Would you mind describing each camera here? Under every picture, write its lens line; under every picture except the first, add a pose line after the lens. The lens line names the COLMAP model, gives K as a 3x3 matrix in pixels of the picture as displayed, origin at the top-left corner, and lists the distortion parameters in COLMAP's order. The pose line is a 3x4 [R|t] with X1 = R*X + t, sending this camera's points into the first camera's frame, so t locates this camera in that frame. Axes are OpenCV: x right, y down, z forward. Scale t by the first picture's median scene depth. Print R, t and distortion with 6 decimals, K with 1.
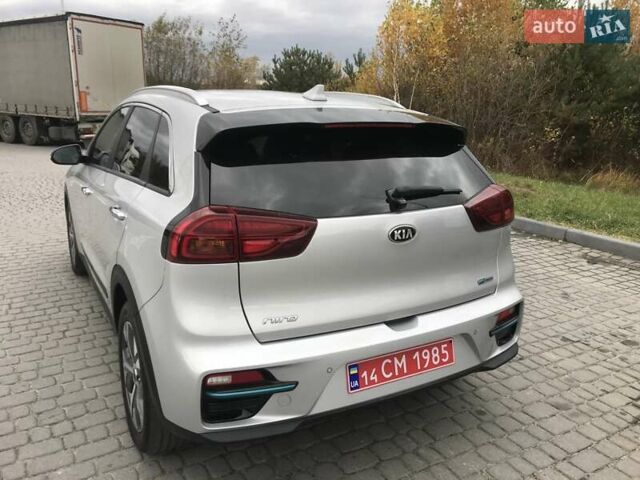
lens RADIAL K [[531.2, 0, 320.7], [0, 531.2, 213.0], [0, 0, 1]] dist [0.018336, 0.000950]
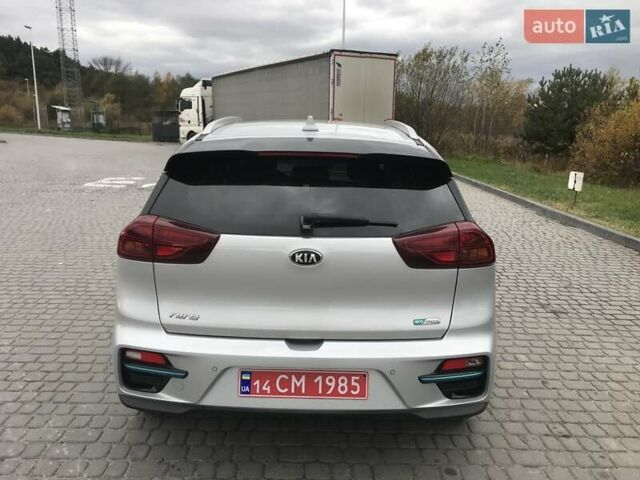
lens RADIAL K [[531.2, 0, 320.7], [0, 531.2, 213.0], [0, 0, 1]] dist [0.018336, 0.000950]
pose [[0.870815, 0.081521, -0.484804, 0.634906], [-0.102772, 0.994553, -0.017365, -0.031718], [0.480748, 0.064946, 0.874450, 0.085704]]
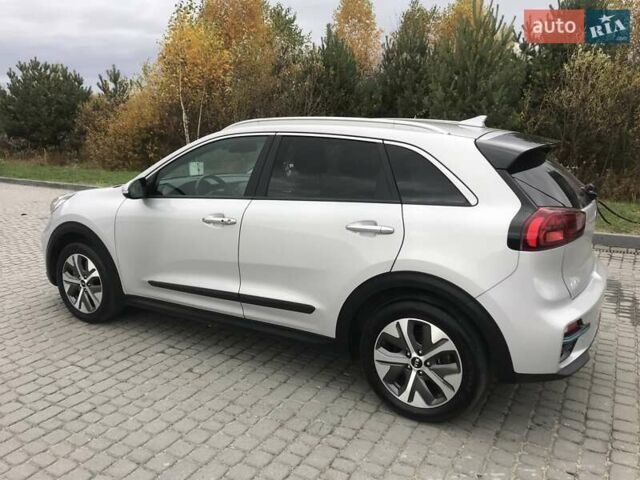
lens RADIAL K [[528.3, 0, 325.8], [0, 528.3, 224.6], [0, 0, 1]] dist [0.028547, -0.002836]
pose [[0.869260, -0.116107, 0.480526, -1.124286], [0.119824, 0.992527, 0.023060, -0.053582], [-0.479613, 0.037533, 0.876677, 0.065046]]
